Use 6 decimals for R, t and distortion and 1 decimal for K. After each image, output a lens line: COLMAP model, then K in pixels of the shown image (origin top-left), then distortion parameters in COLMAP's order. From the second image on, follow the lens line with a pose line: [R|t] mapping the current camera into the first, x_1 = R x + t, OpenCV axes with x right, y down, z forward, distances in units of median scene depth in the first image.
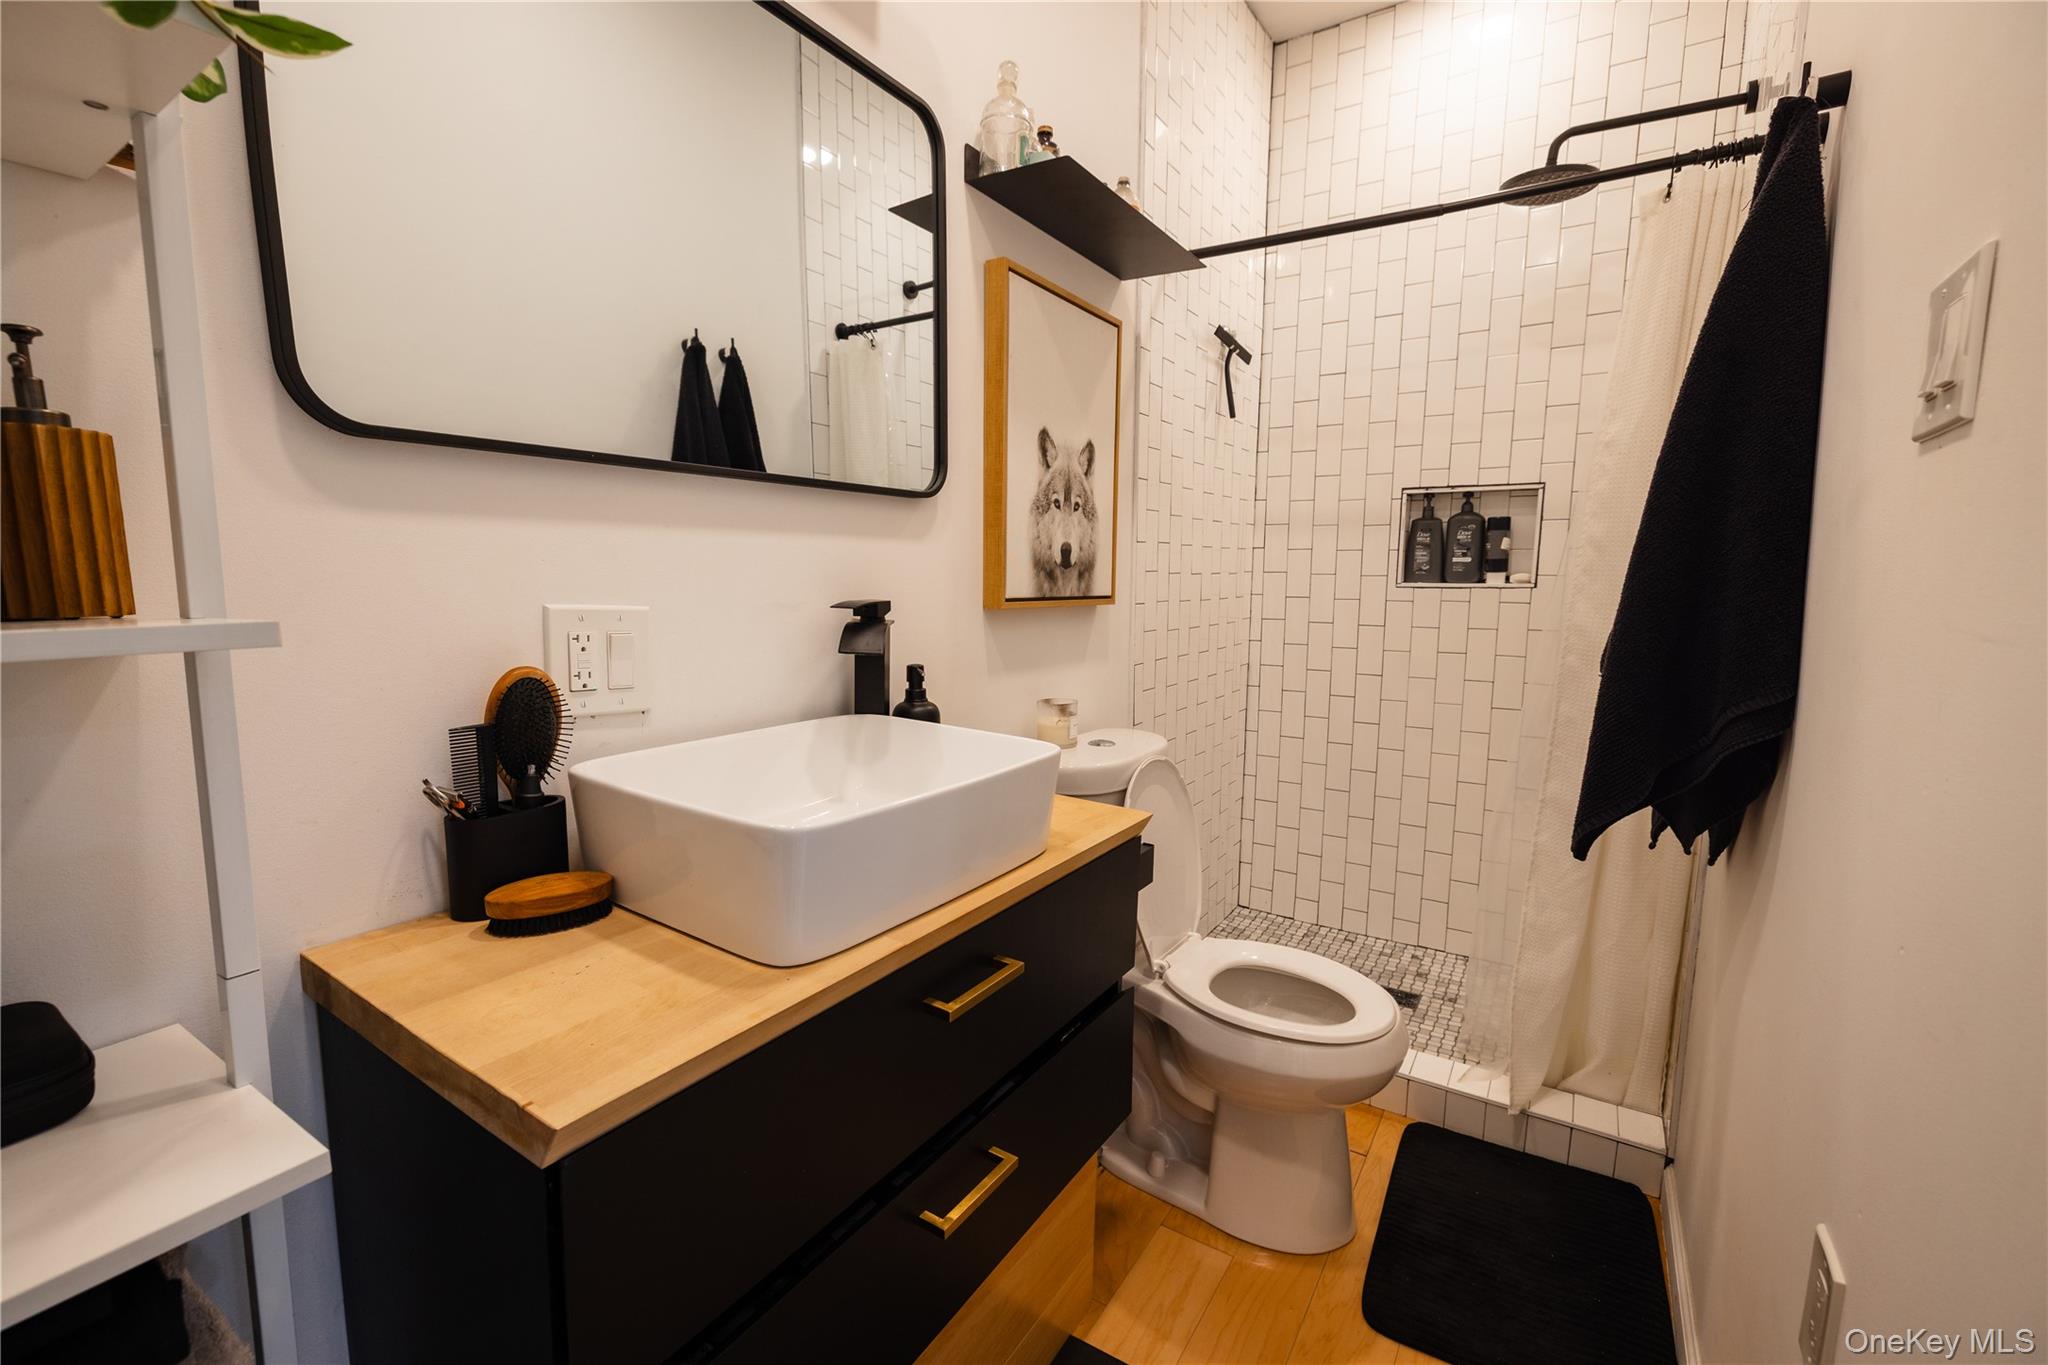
lens RADIAL K [[868.8, 0, 1024.0], [0, 868.8, 682.5], [0, 0, 1]] dist [-0.004321, -0.000031]
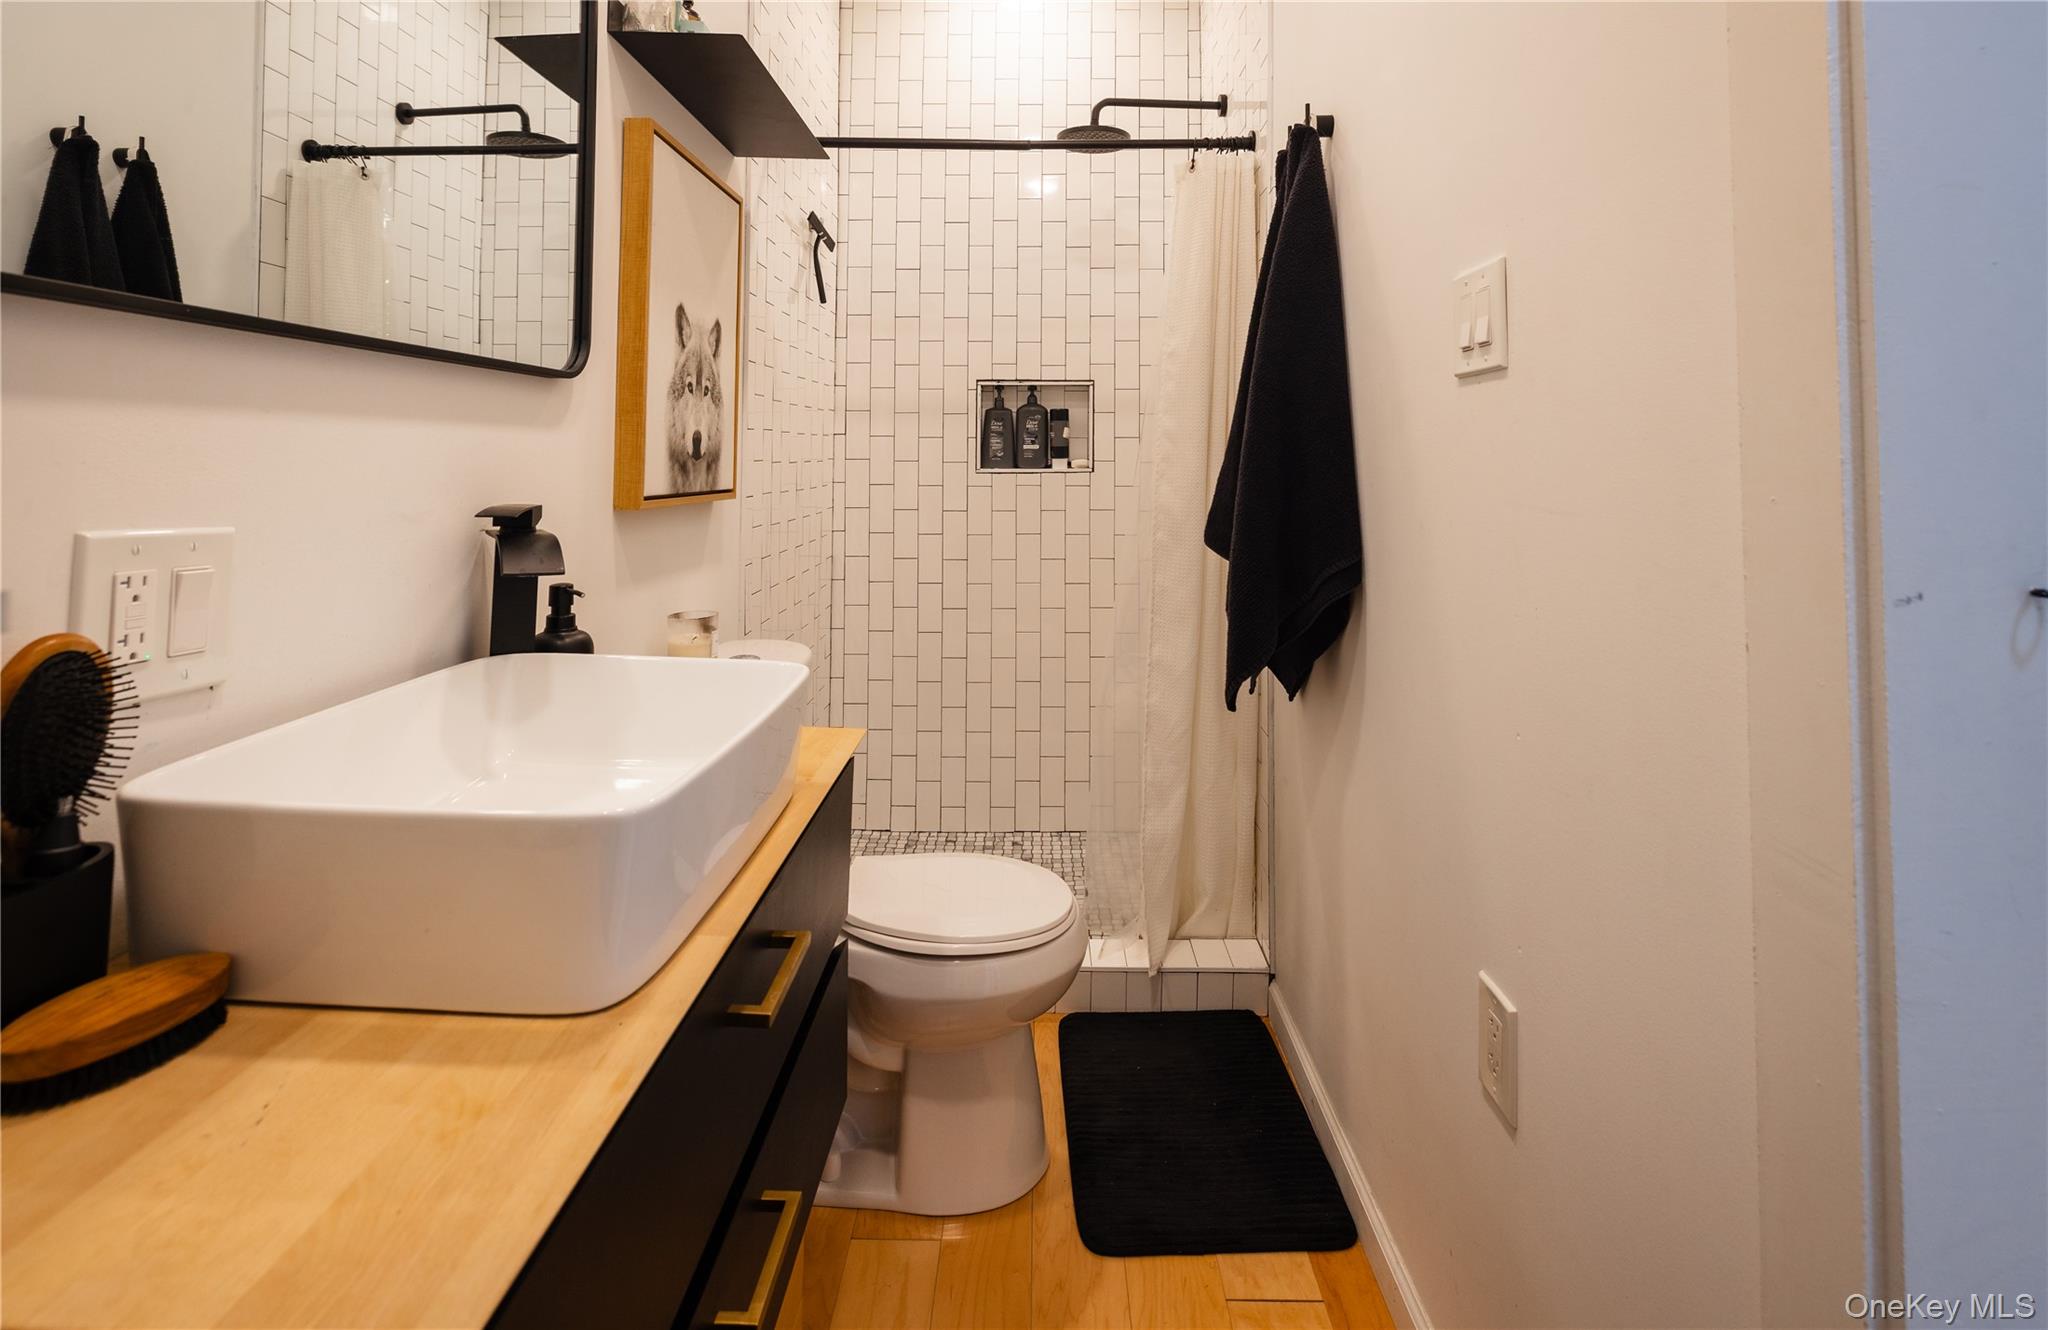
lens RADIAL K [[940.1, 0, 1028.6], [0, 940.1, 414.3], [0, 0, 1]] dist [-0.002919, -0.000071]
pose [[0.846704, 0.018460, 0.531743, -0.169697], [0.071120, 0.986503, -0.147494, -0.012429], [-0.527289, 0.162701, 0.833963, 0.023048]]
